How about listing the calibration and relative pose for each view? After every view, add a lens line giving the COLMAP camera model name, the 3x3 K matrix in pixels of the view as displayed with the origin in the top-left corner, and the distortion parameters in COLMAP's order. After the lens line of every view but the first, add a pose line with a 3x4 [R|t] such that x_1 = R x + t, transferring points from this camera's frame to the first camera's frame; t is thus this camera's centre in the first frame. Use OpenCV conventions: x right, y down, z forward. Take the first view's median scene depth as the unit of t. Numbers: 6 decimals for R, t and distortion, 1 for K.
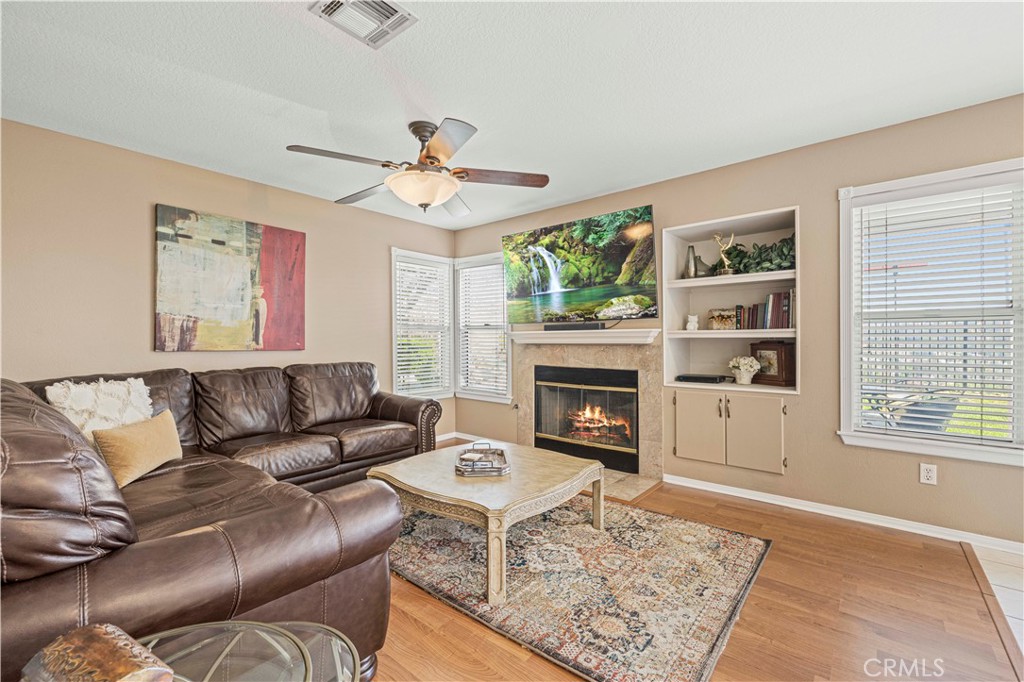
lens RADIAL K [[430.8, 0, 508.3], [0, 430.8, 340.4], [0, 0, 1]] dist [0.002532, 0.000837]
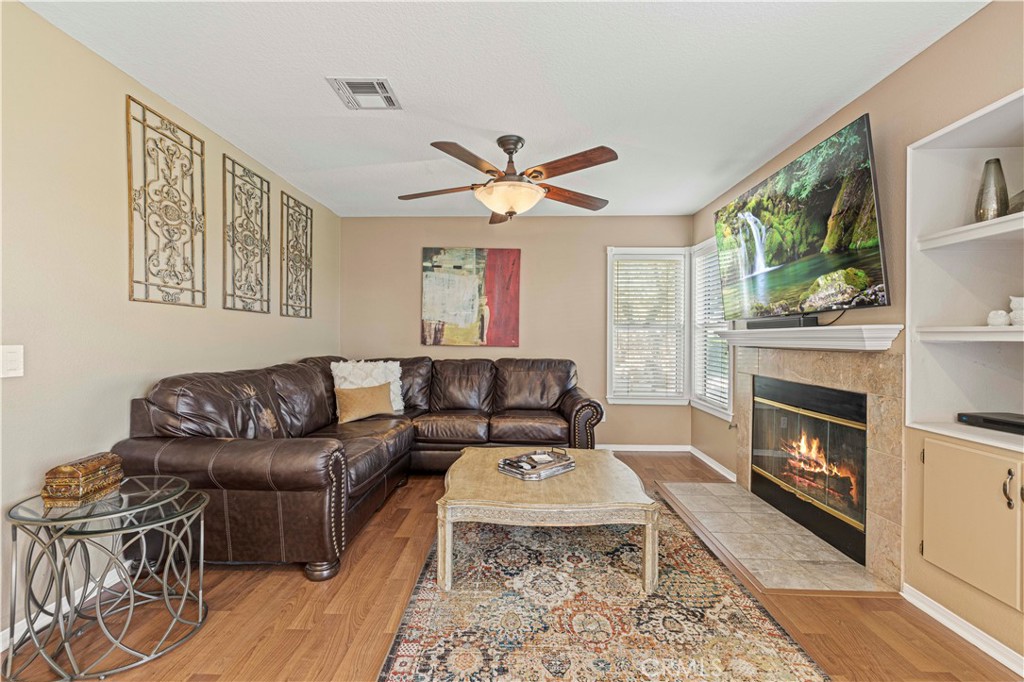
lens RADIAL K [[430.5, 0, 512.0], [0, 430.5, 341.0], [0, 0, 1]] dist [-0.000424, 0.000412]
pose [[0.627589, 0.014628, -0.778408, 0.493727], [-0.011547, 0.999888, 0.009481, -0.005591], [0.778459, 0.003038, 0.627688, 0.257278]]
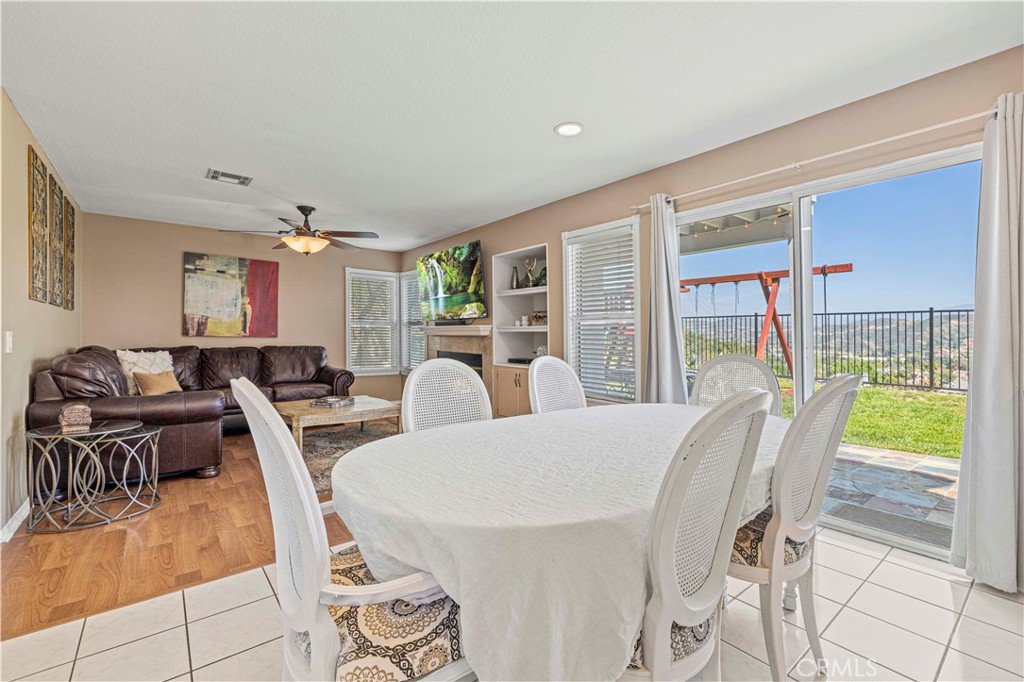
lens RADIAL K [[435.3, 0, 511.1], [0, 435.3, 336.0], [0, 0, 1]] dist [-0.001328, 0.002641]
pose [[0.982037, 0.011934, -0.188313, 0.718665], [-0.011892, 0.999928, 0.001352, 0.005880], [0.188315, 0.000912, 0.982108, -0.424540]]
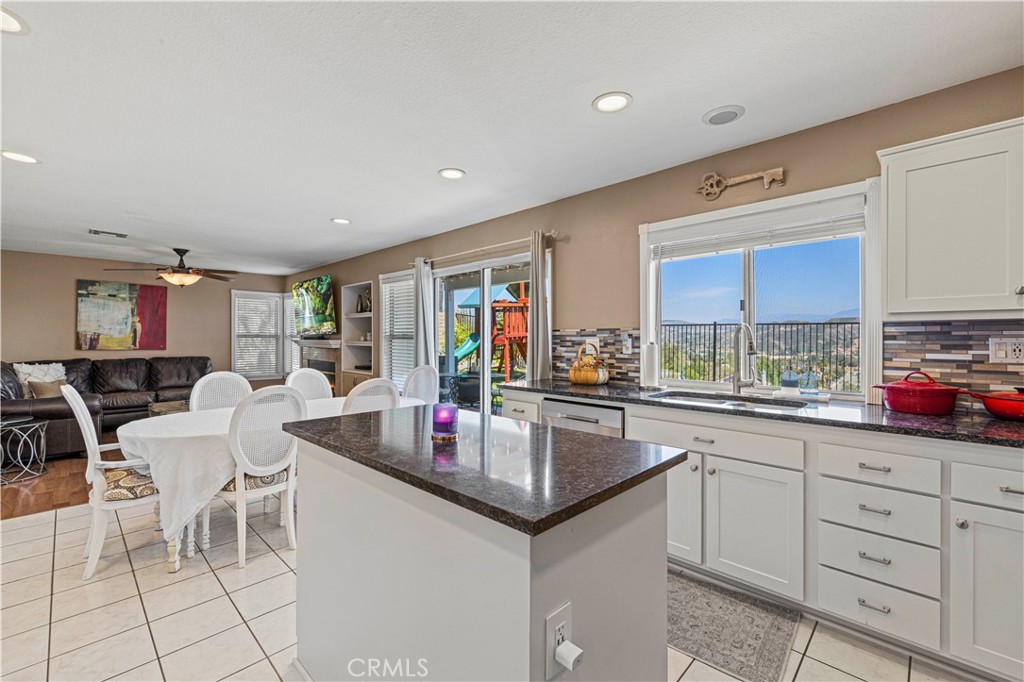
lens RADIAL K [[435.3, 0, 511.1], [0, 435.3, 336.0], [0, 0, 1]] dist [-0.001328, 0.002641]
pose [[0.997047, 0.008188, -0.076352, 1.268986], [-0.008363, 0.999963, -0.001975, -0.049188], [0.076333, 0.002607, 0.997079, -0.833484]]
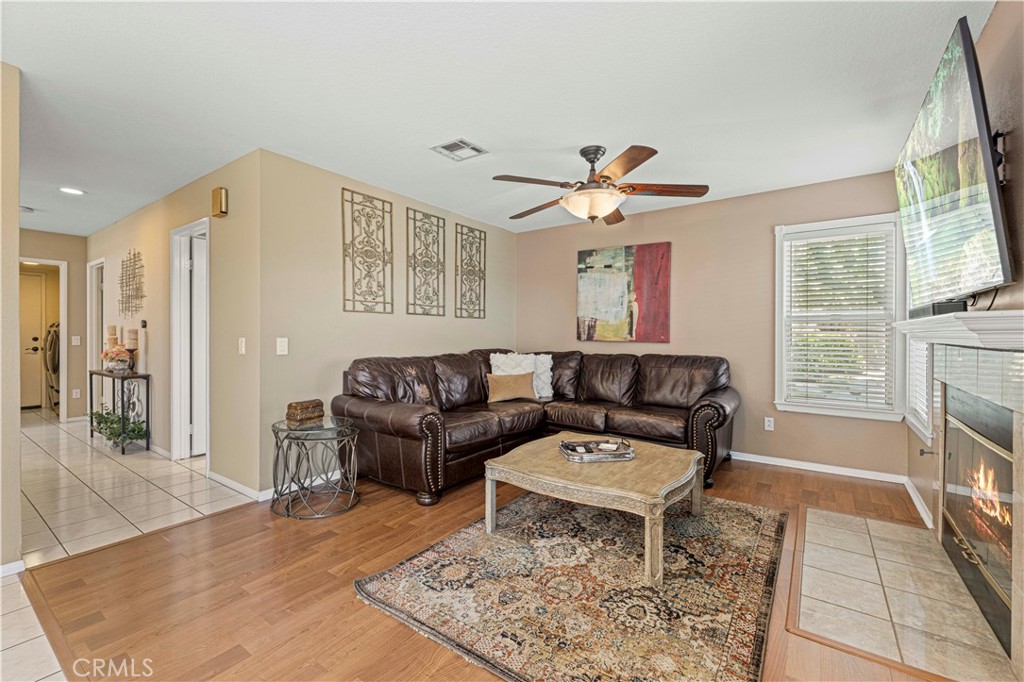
lens RADIAL K [[435.3, 0, 511.1], [0, 435.3, 336.0], [0, 0, 1]] dist [-0.001328, 0.002641]
pose [[0.083154, 0.010293, -0.996484, 0.729697], [-0.005141, 0.999938, 0.009900, -0.005439], [0.996523, 0.004300, 0.083202, 0.528733]]
